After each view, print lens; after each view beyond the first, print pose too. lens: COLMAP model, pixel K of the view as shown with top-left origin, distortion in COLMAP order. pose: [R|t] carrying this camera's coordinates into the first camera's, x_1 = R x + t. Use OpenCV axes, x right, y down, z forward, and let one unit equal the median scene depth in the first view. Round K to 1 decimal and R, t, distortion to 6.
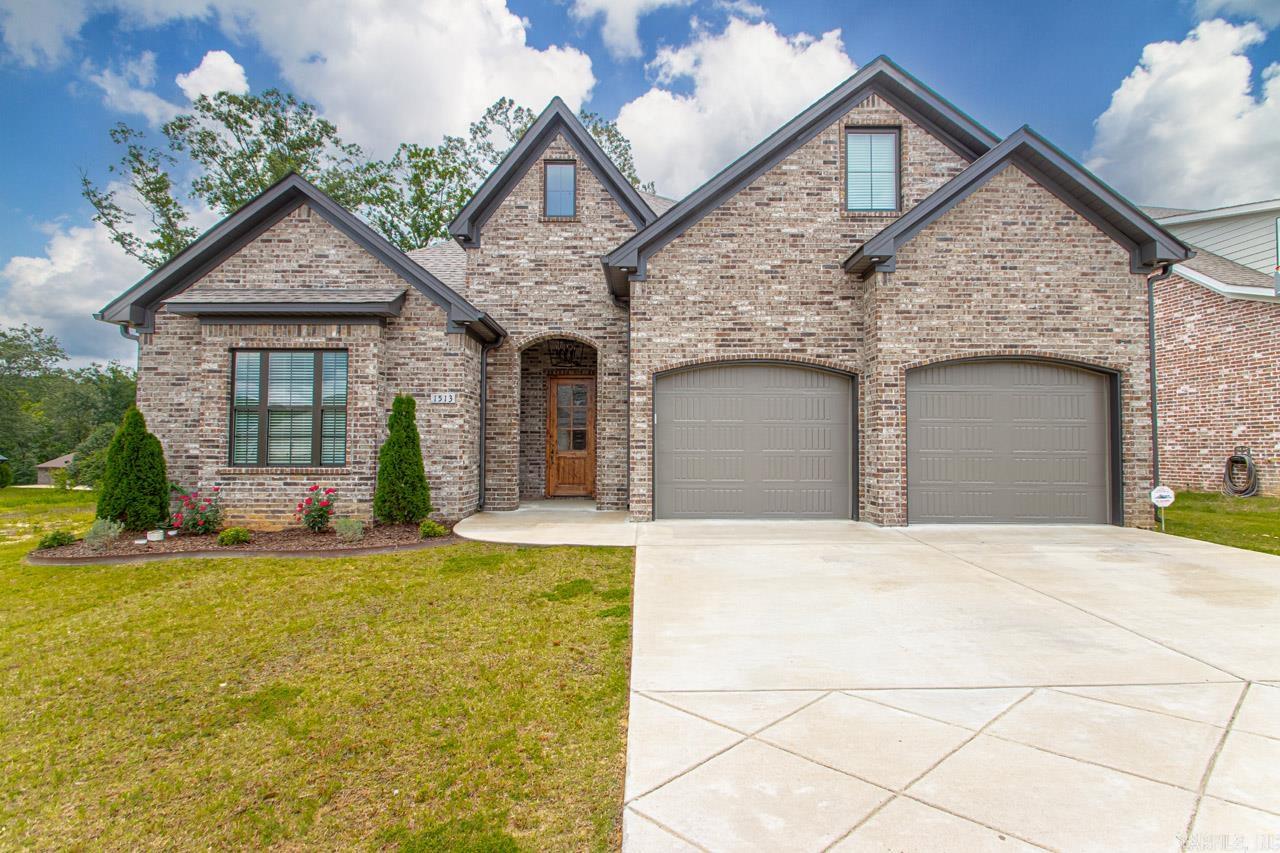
lens RADIAL K [[601.4, 0, 643.6], [0, 601.4, 426.7], [0, 0, 1]] dist [0.005636, -0.005876]
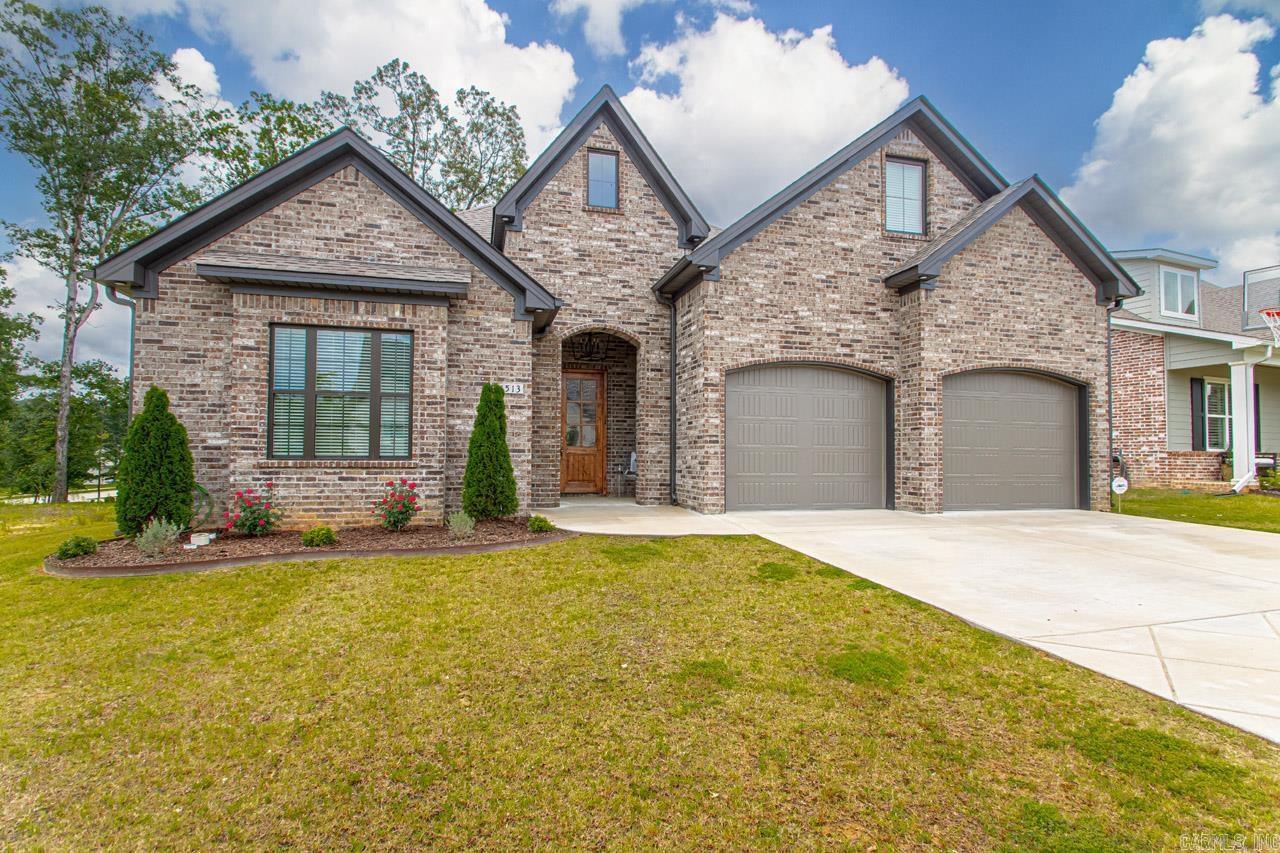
lens RADIAL K [[601.4, 0, 707.2], [0, 601.4, 432.8], [0, 0, 1]] dist [0.005636, -0.005876]
pose [[0.968578, 0.013811, 0.248327, -0.267163], [-0.016261, 0.999837, 0.007817, 0.010420], [-0.248179, -0.011609, 0.968645, 0.002773]]
